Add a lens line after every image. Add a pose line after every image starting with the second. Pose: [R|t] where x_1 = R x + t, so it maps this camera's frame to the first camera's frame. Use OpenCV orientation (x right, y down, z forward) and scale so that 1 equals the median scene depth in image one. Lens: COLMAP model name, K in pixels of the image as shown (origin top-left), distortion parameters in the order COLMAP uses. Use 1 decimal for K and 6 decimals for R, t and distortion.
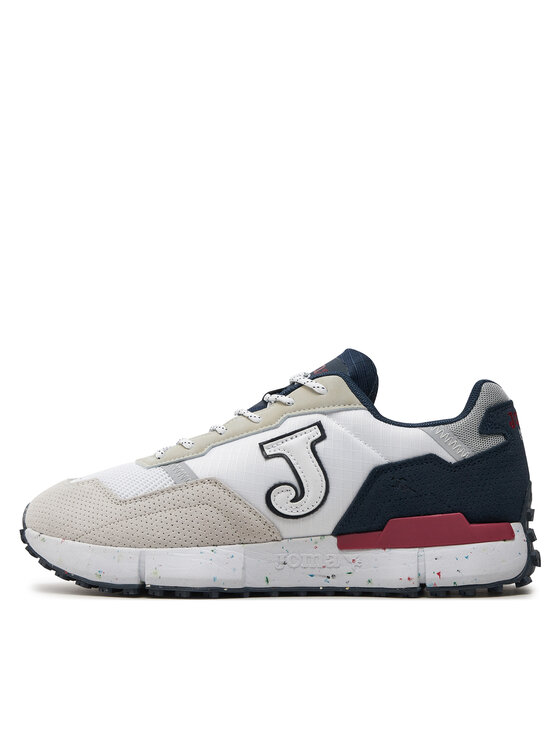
lens RADIAL K [[1271.0, 0, 279.9], [0, 1271.0, 372.8], [0, 0, 1]] dist [-0.063464, 0.000000]
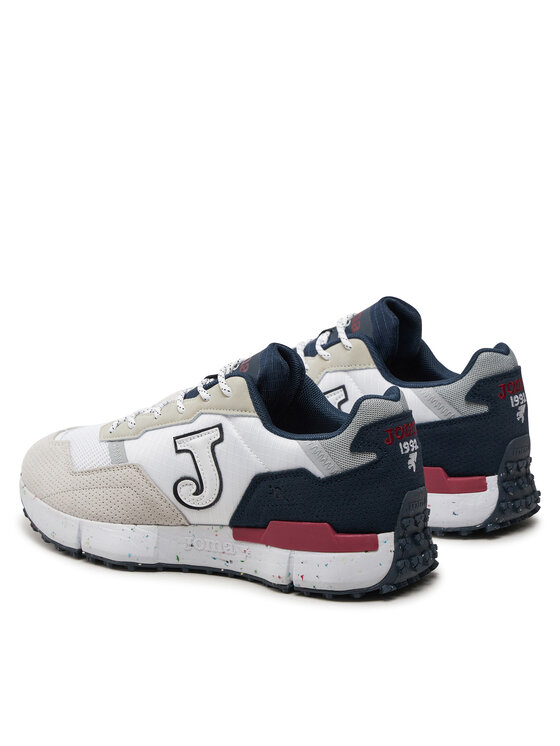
lens RADIAL K [[2193.8, 0, 280.1], [0, 2193.8, 373.1], [0, 0, 1]] dist [0.008037, 0.000000]
pose [[0.903603, 0.082139, -0.420421, 0.877054], [0.045182, 0.957695, 0.284217, -0.543488], [0.425981, -0.275814, 0.861665, -0.595396]]
